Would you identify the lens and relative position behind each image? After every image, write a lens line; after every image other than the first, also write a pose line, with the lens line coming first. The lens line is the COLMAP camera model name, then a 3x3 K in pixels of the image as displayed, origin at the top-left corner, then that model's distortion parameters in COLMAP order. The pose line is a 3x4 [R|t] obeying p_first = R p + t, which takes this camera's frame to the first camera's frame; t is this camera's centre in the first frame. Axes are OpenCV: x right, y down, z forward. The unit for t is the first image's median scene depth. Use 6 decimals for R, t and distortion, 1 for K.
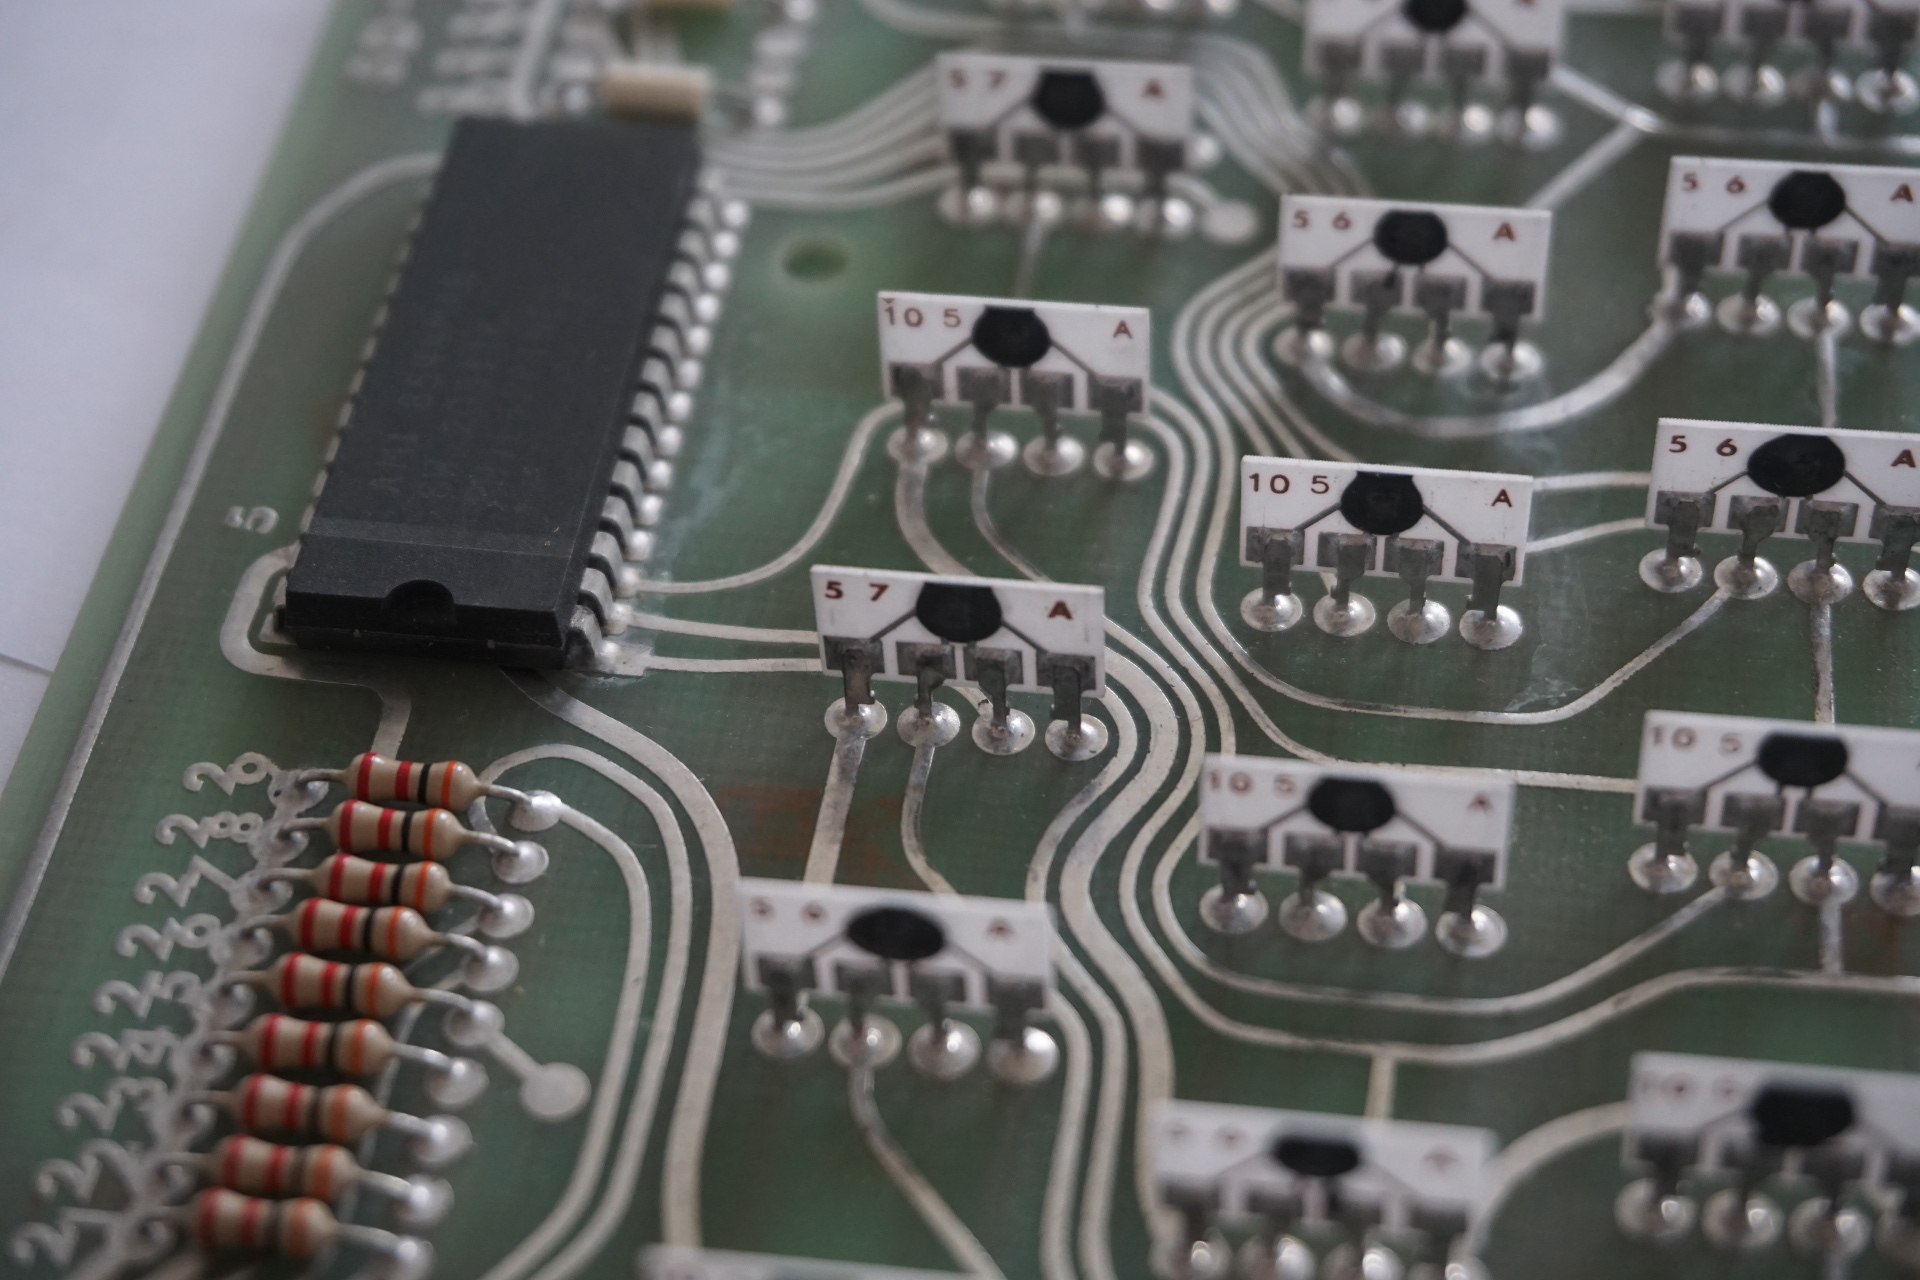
lens RADIAL K [[3596.9, 0, 960.5], [0, 3596.9, 640.5], [0, 0, 1]] dist [-0.074746, 0.000000]
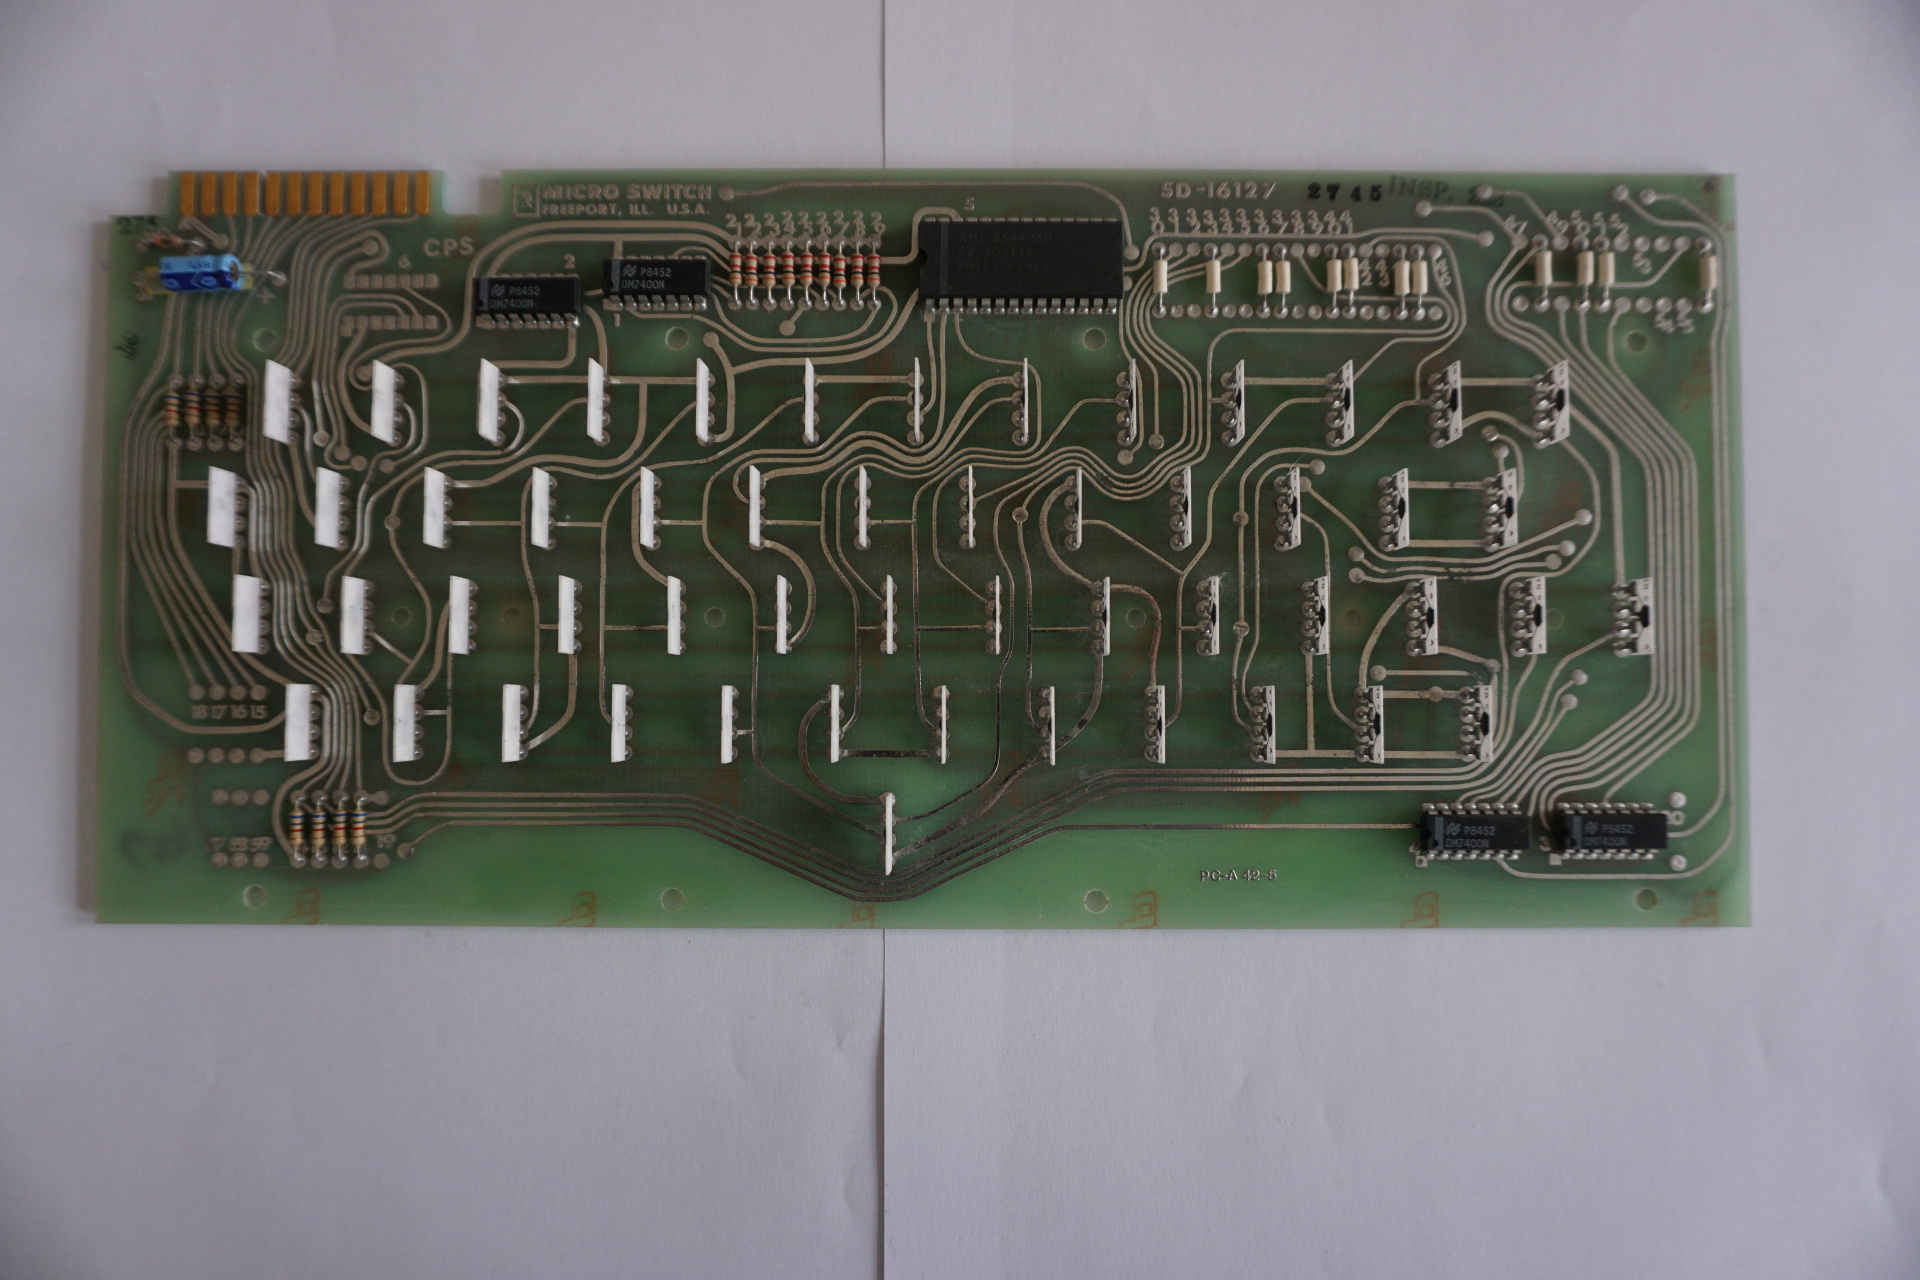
lens RADIAL K [[1280.5, 0, 955.3], [0, 1280.5, 638.0], [0, 0, 1]] dist [-0.031374, -0.004723]
pose [[0.140398, 0.990009, 0.013031, 0.248029], [-0.724326, 0.093729, 0.683056, -0.976993], [0.675011, -0.105339, 0.730249, -0.000326]]
